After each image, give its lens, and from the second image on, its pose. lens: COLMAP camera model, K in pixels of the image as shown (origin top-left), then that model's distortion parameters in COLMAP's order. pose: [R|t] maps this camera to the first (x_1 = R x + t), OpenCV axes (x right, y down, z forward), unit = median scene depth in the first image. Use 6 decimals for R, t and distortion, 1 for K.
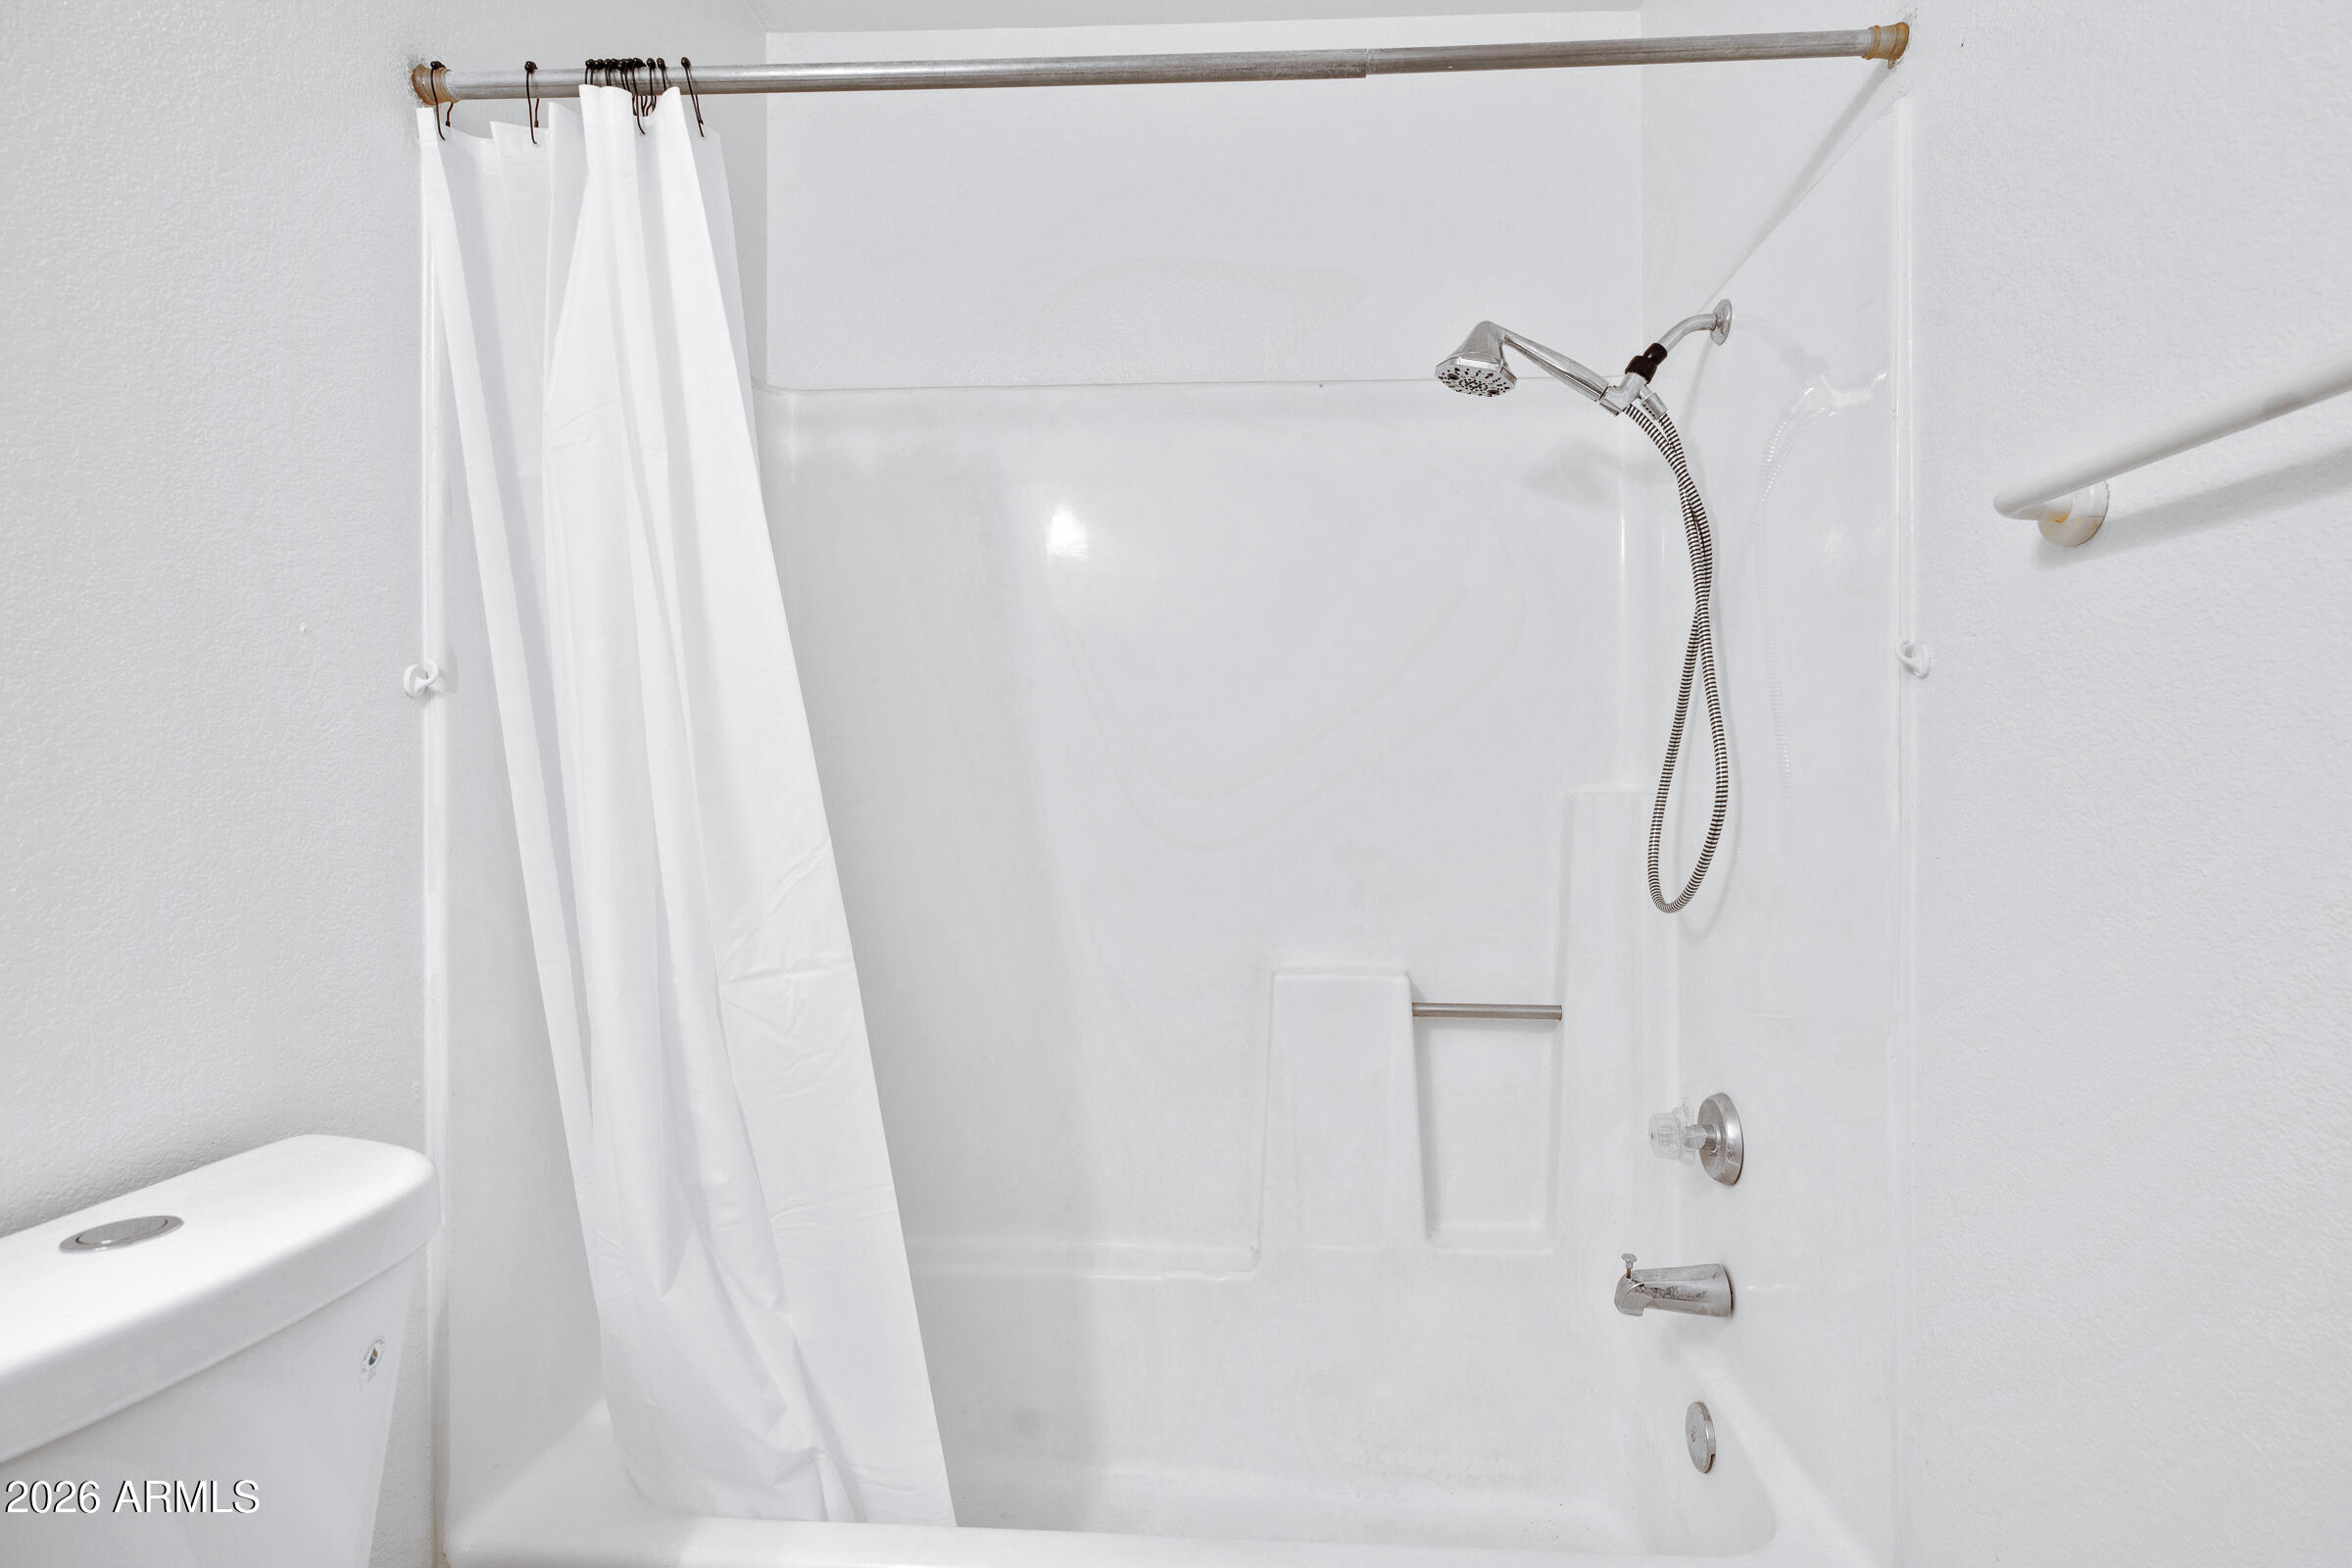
lens RADIAL K [[1085.6, 0, 1178.4], [0, 1085.6, 766.7], [0, 0, 1]] dist [-0.011891, 0.002440]
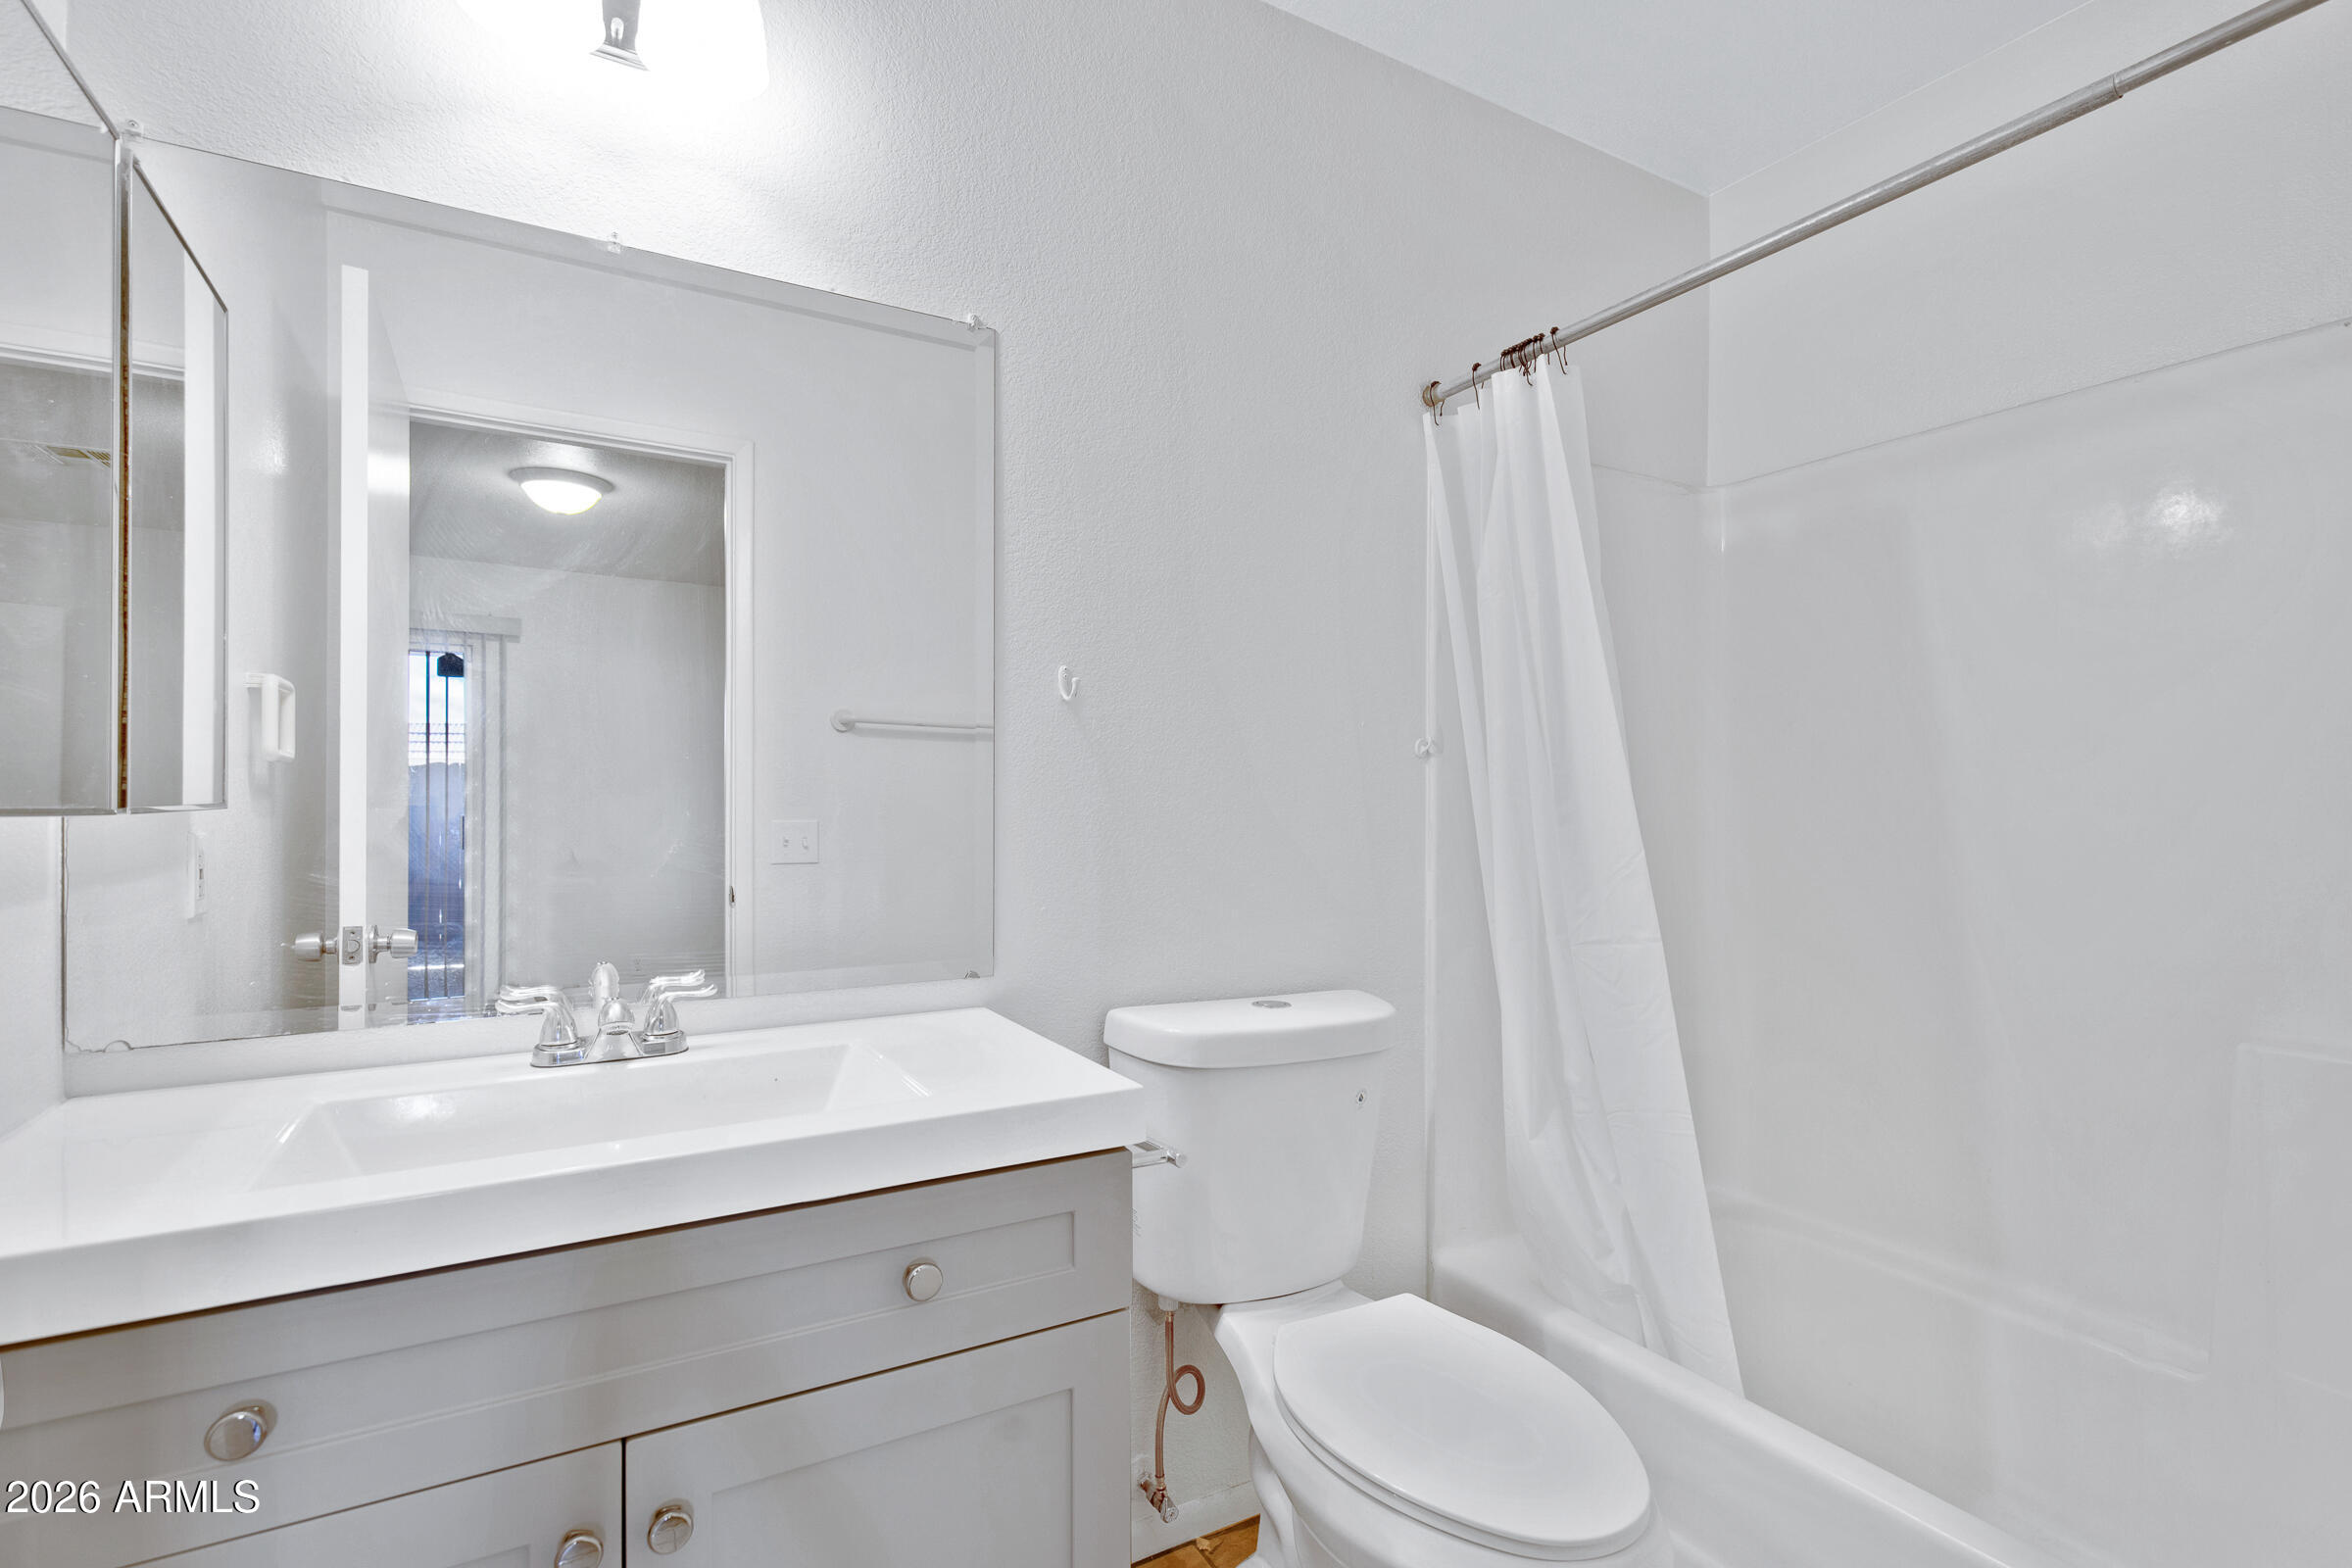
lens RADIAL K [[1085.6, 0, 1178.1], [0, 1085.6, 791.7], [0, 0, 1]] dist [-0.011891, 0.002440]
pose [[0.530174, -0.002861, -0.847884, 0.543042], [-0.002664, 0.999984, -0.005040, 0.000296], [0.847885, 0.004931, 0.530157, -0.241948]]
